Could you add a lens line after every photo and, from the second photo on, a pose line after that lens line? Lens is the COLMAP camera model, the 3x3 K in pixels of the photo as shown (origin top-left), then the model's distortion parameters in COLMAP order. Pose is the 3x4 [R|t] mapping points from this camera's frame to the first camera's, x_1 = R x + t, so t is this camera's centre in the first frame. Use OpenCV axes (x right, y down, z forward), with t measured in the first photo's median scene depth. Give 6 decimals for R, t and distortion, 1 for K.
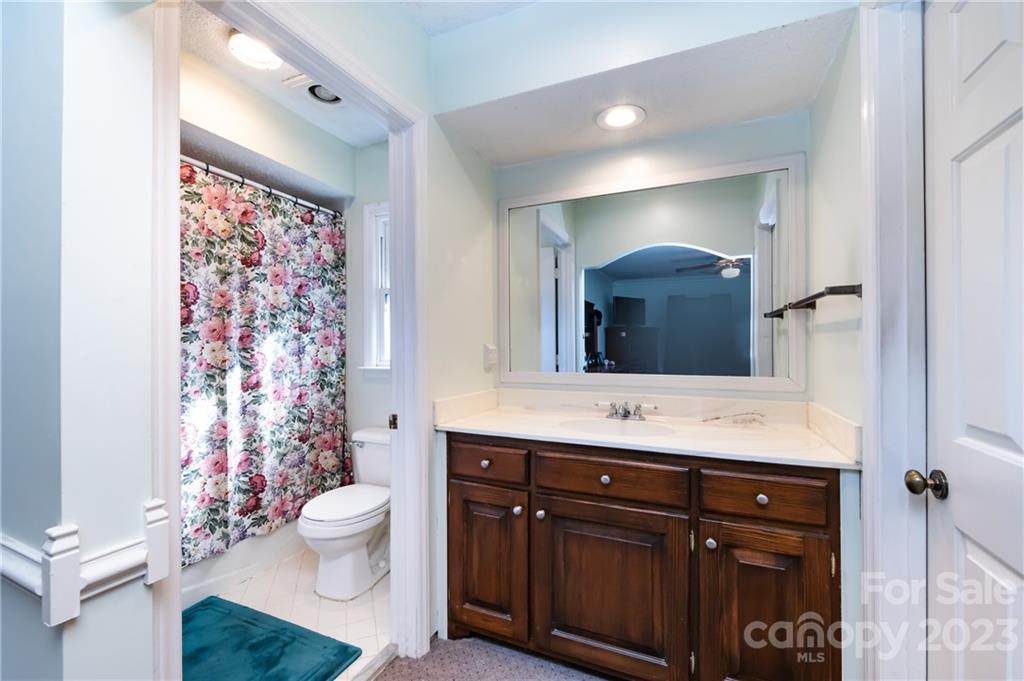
lens RADIAL K [[408.7, 0, 508.9], [0, 408.7, 344.9], [0, 0, 1]] dist [-0.002263, -0.000422]
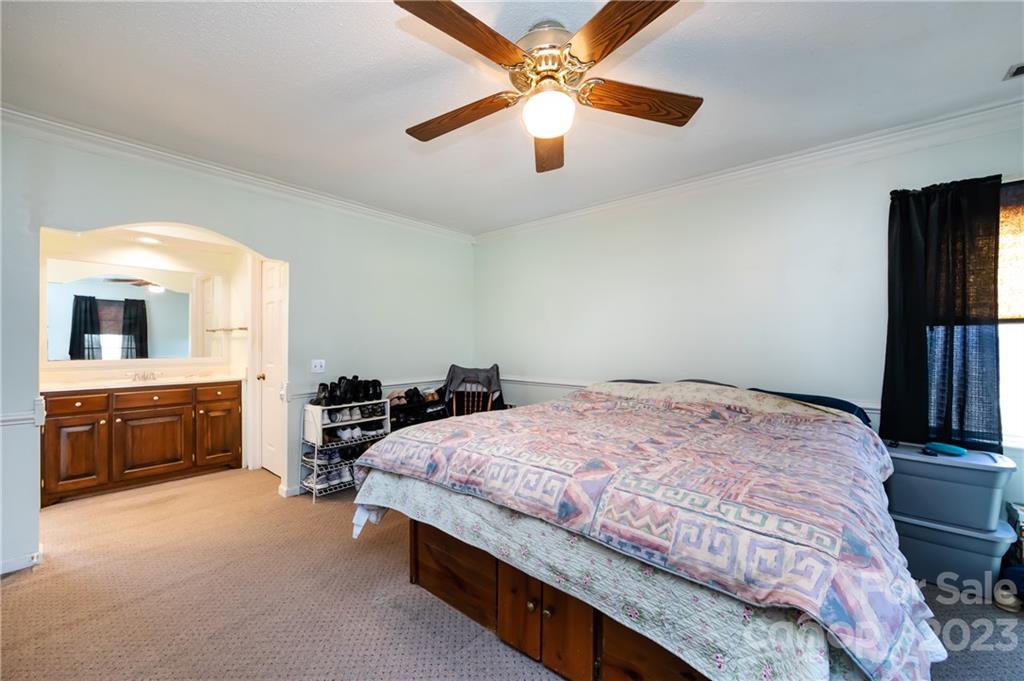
lens RADIAL K [[408.7, 0, 508.9], [0, 408.7, 344.9], [0, 0, 1]] dist [-0.002263, -0.000422]
pose [[0.266486, -0.002321, 0.963836, -1.529101], [-0.005294, 0.999978, 0.003871, -0.018457], [-0.963824, -0.006134, 0.266468, -1.676922]]
